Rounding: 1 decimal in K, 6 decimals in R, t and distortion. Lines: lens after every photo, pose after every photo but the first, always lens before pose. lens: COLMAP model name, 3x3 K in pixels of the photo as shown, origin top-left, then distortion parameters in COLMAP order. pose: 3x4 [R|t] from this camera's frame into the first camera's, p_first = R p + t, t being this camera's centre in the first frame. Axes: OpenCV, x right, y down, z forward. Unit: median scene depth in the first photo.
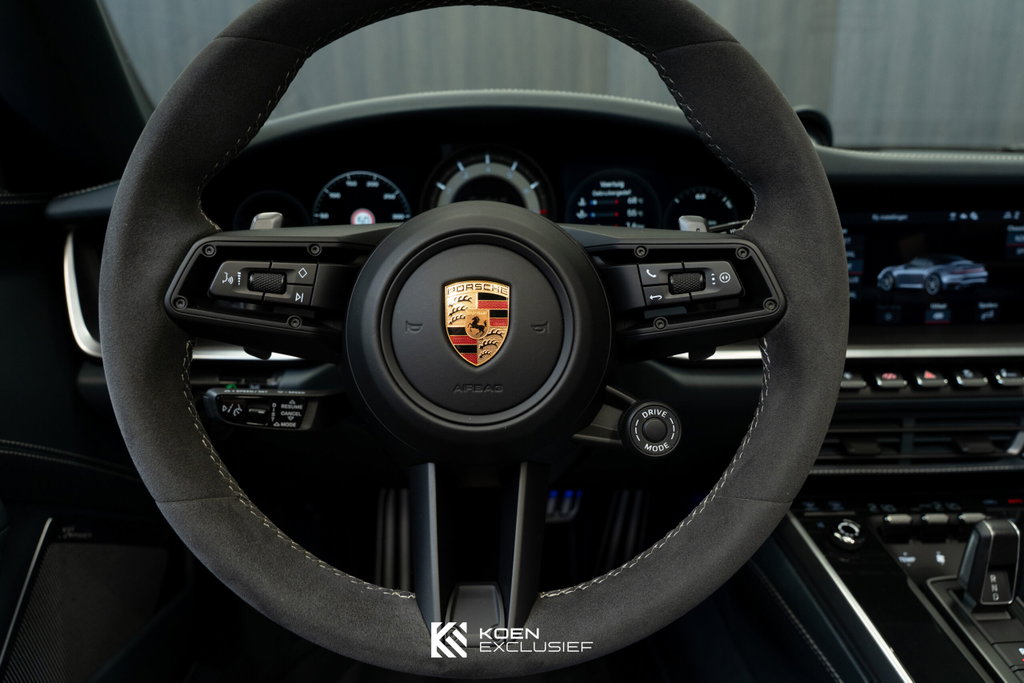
lens RADIAL K [[683.1, 0, 512.9], [0, 683.1, 339.0], [0, 0, 1]] dist [-0.013035, 0.007902]
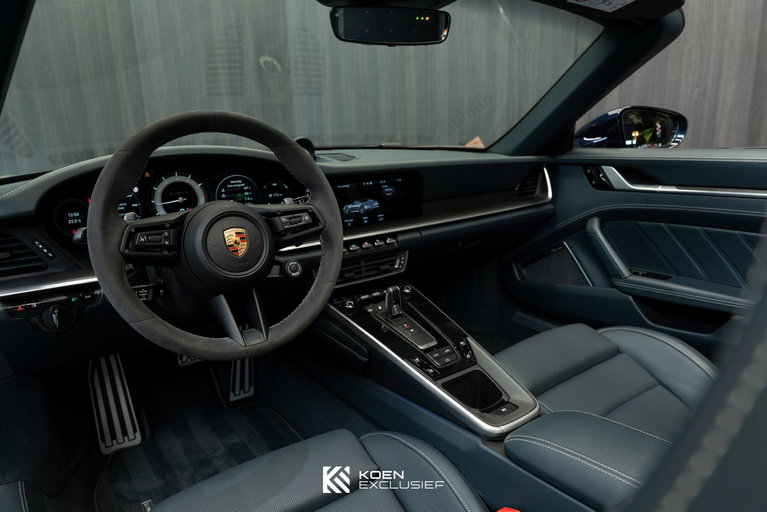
lens RADIAL K [[511.7, 0, 380.0], [0, 511.7, 254.6], [0, 0, 1]] dist [-0.013035, 0.007902]
pose [[0.826735, -0.153288, 0.541306, -0.483532], [0.157274, 0.986775, 0.039233, 0.026584], [-0.540161, 0.052698, 0.839910, -0.790513]]
